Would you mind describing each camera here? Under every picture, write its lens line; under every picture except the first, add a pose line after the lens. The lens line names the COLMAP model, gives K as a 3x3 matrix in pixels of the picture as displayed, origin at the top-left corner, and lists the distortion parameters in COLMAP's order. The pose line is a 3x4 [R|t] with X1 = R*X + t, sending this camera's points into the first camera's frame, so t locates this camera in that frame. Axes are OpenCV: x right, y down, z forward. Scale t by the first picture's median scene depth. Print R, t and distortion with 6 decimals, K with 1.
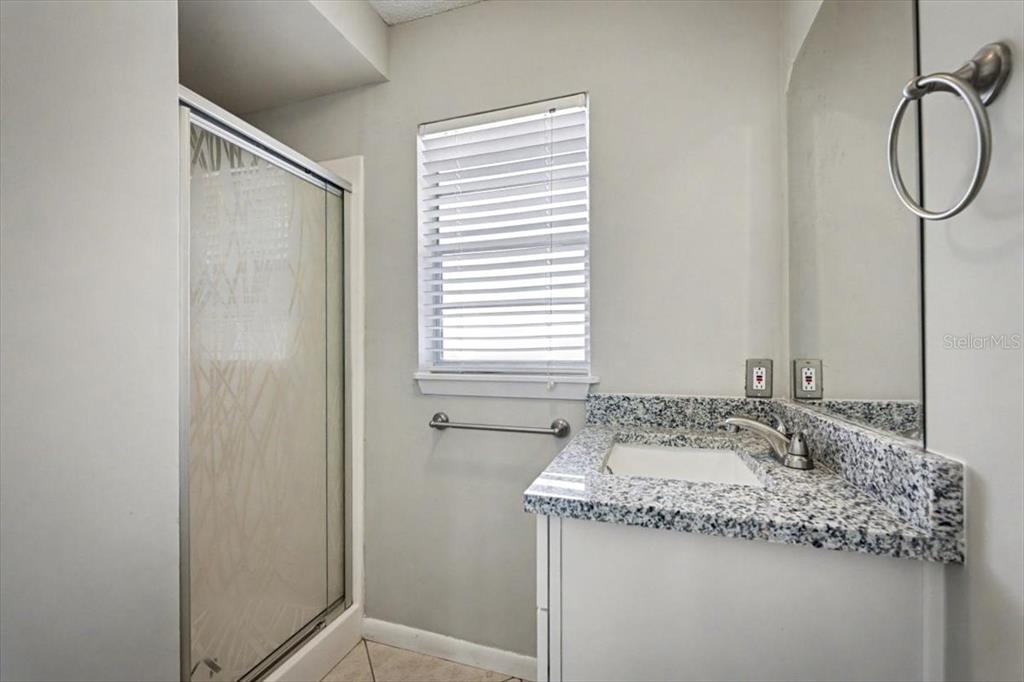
lens RADIAL K [[424.8, 0, 509.6], [0, 424.8, 349.6], [0, 0, 1]] dist [0.000367, -0.000252]
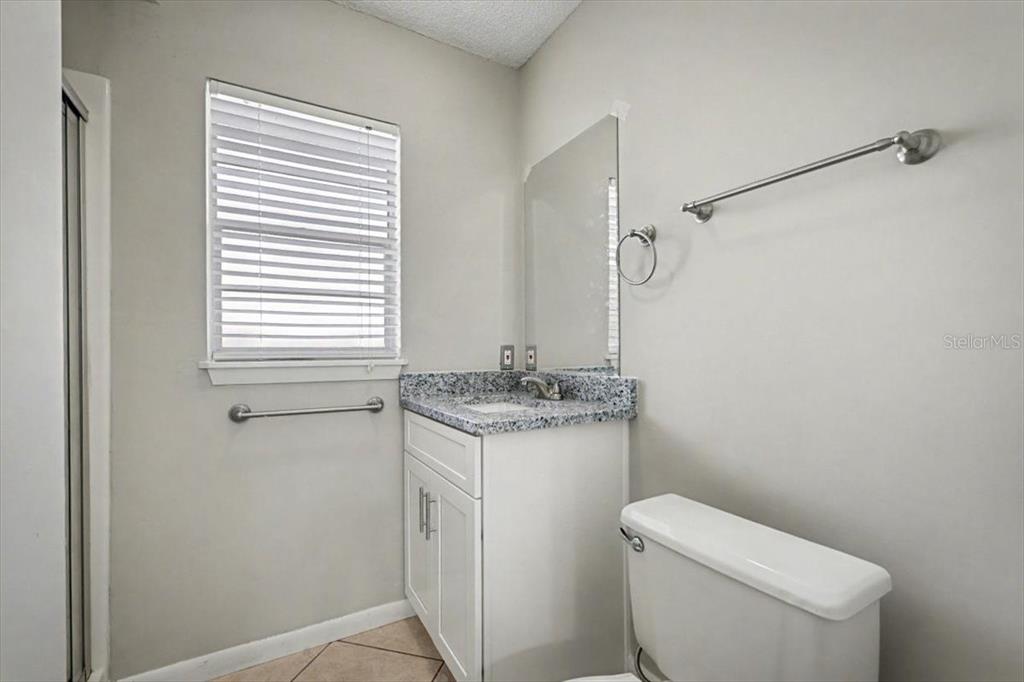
lens RADIAL K [[442.1, 0, 514.4], [0, 442.1, 351.6], [0, 0, 1]] dist [0.000089, -0.000024]
pose [[0.664743, -0.003323, 0.747065, -0.590376], [-0.001490, 0.999982, 0.005774, 0.035593], [-0.747071, -0.004951, 0.664726, -0.098479]]
